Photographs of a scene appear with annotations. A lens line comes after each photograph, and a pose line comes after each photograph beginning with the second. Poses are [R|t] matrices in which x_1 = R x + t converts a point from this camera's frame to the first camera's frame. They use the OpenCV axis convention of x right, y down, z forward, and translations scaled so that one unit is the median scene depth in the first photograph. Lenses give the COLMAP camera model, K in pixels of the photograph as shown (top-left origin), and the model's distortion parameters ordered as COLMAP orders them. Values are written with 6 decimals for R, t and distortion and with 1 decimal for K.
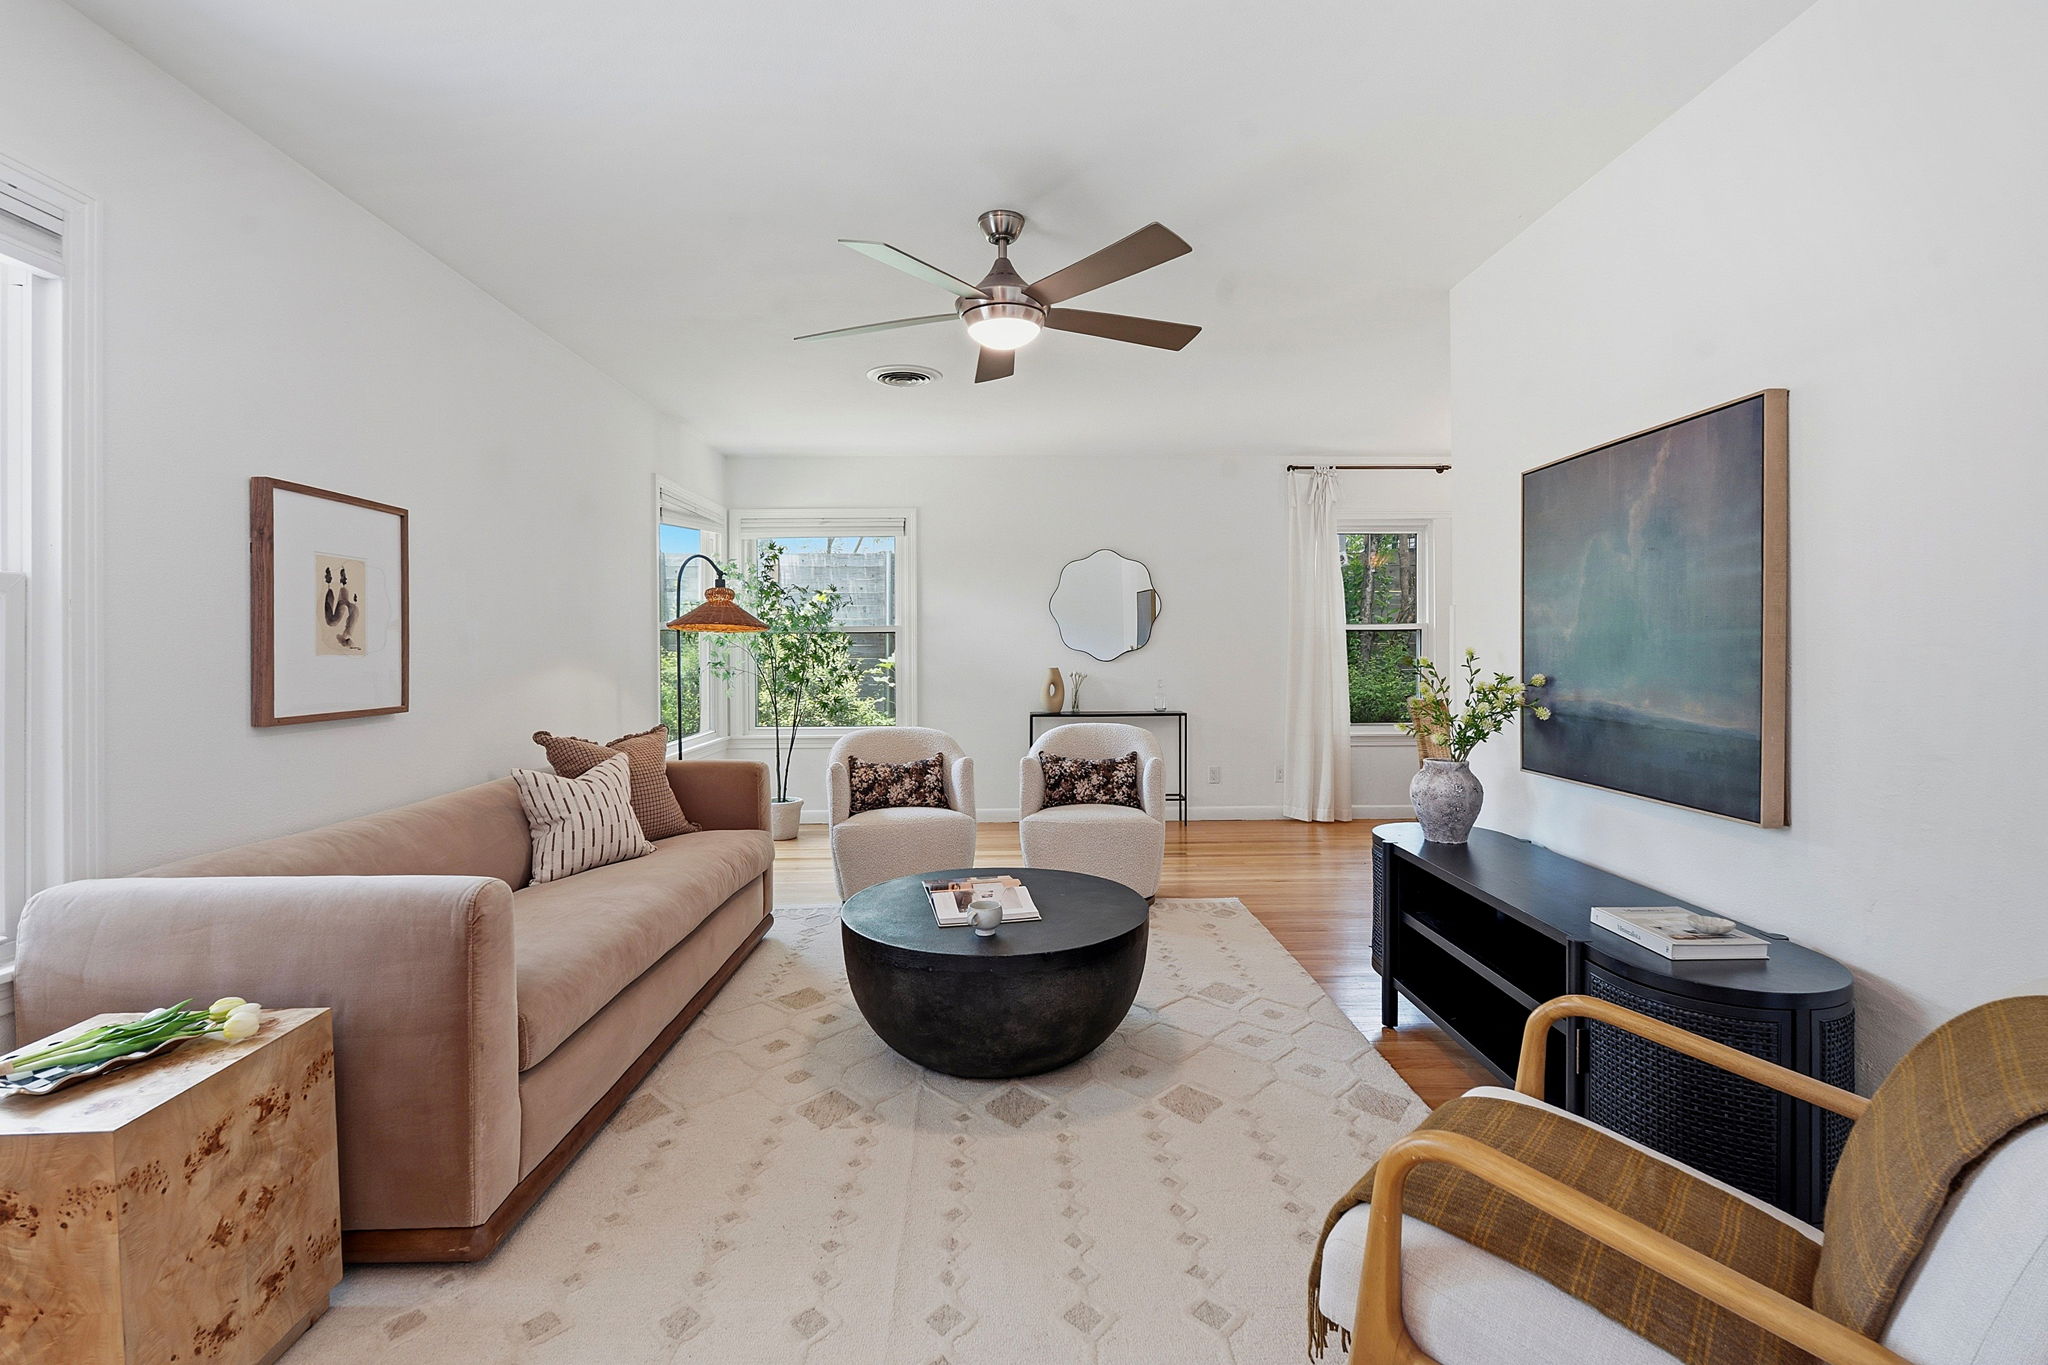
lens RADIAL K [[911.1, 0, 1031.0], [0, 911.1, 656.2], [0, 0, 1]] dist [-0.012989, 0.000720]
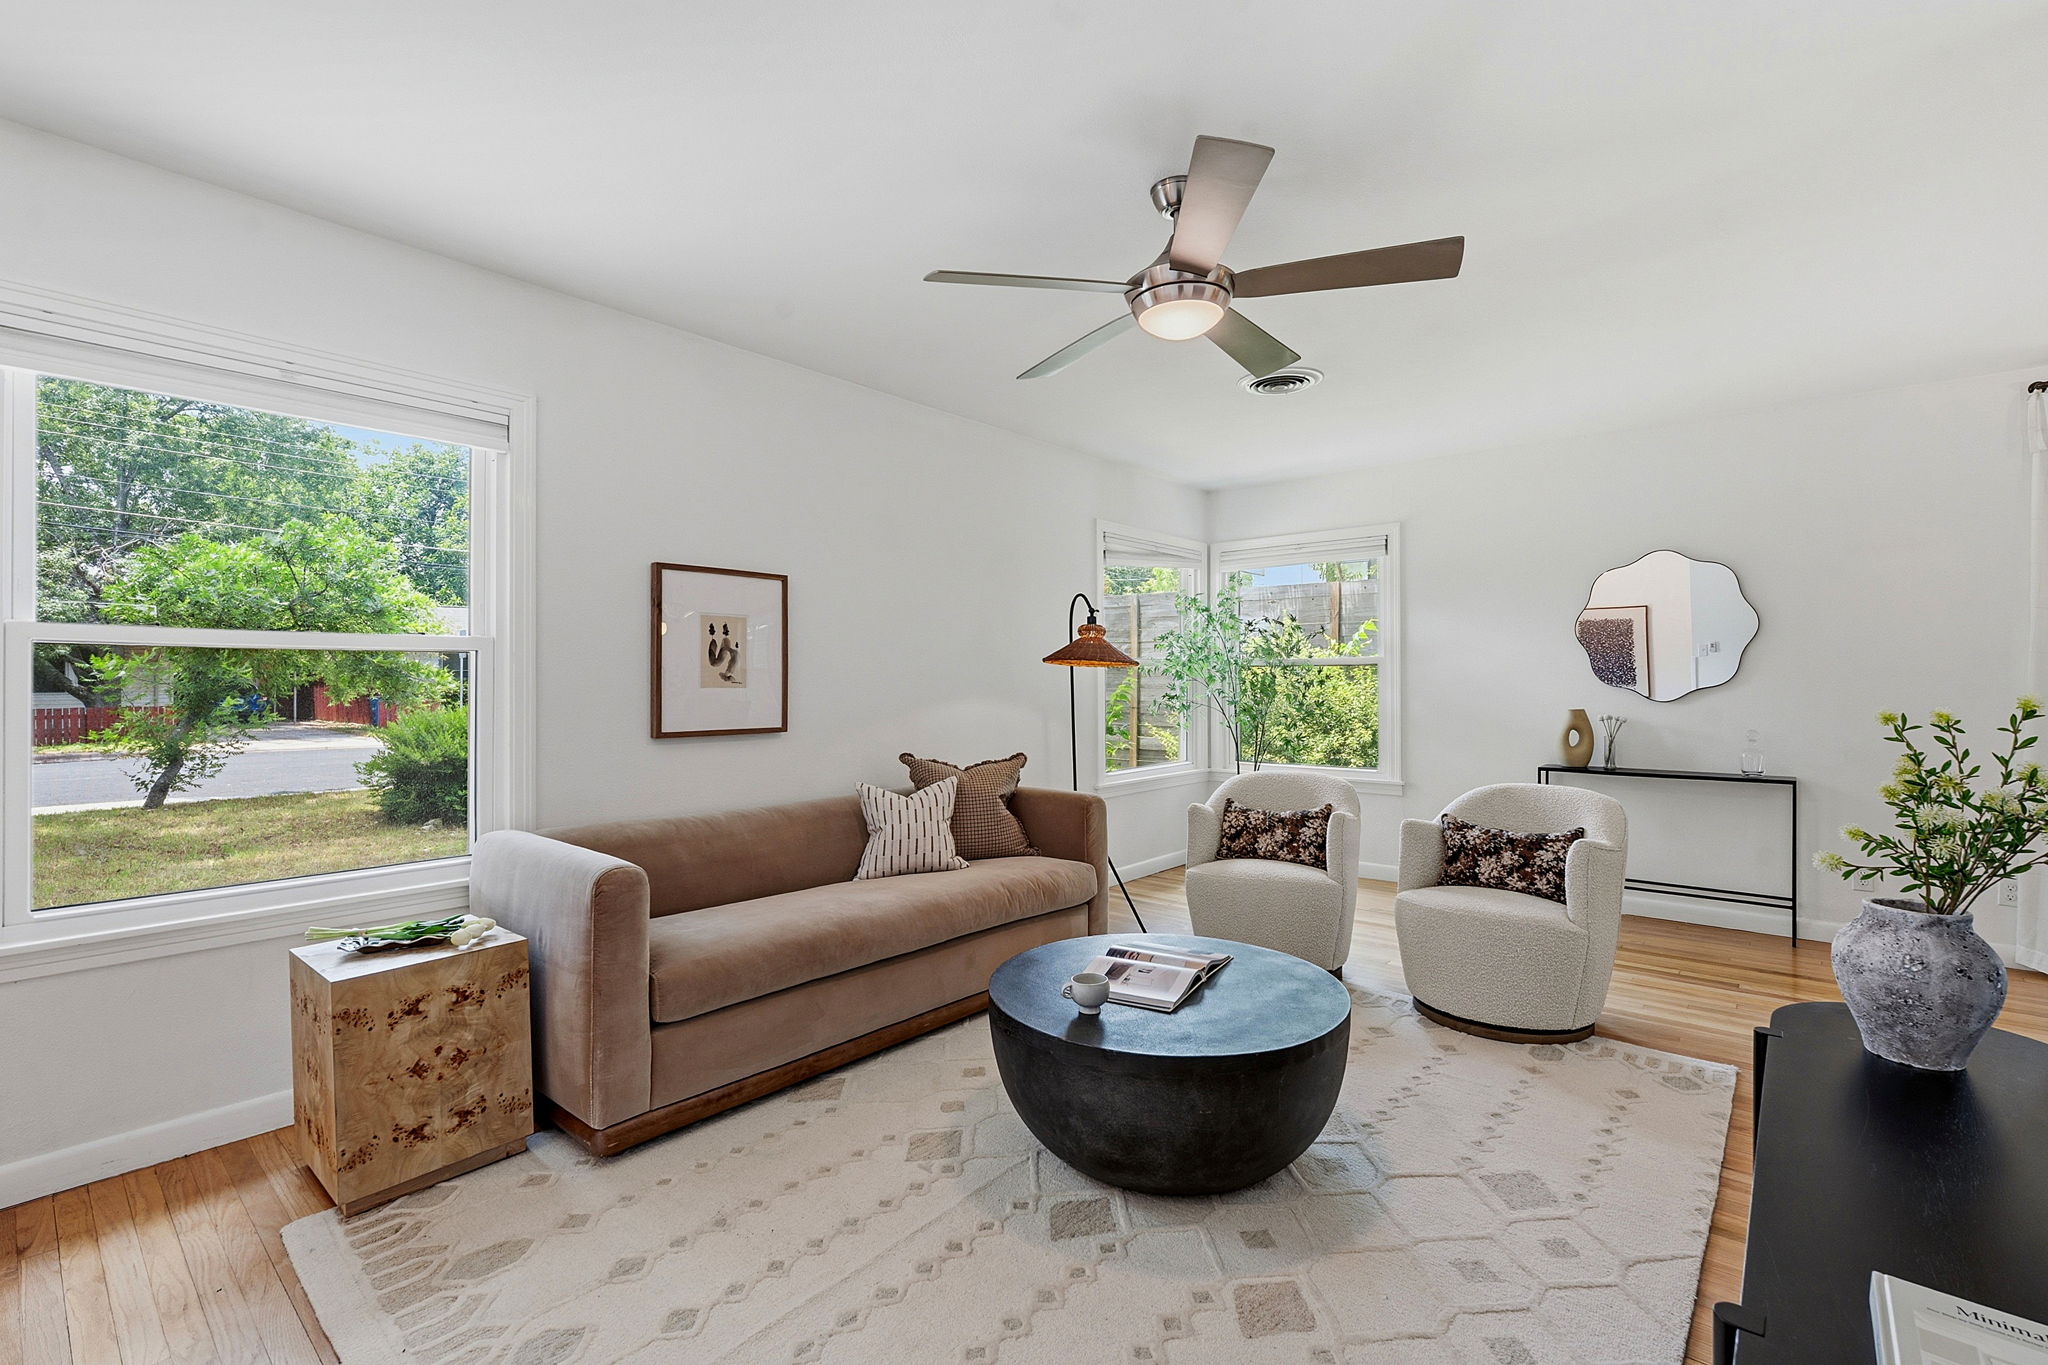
lens RADIAL K [[904.7, 0, 1024.0], [0, 904.7, 682.5], [0, 0, 1]] dist [-0.012508, 0.000368]
pose [[0.742651, 0.006577, -0.669647, 0.470364], [-0.009162, 0.999958, -0.000339, -0.012567], [0.669616, 0.006387, 0.742680, 0.294777]]
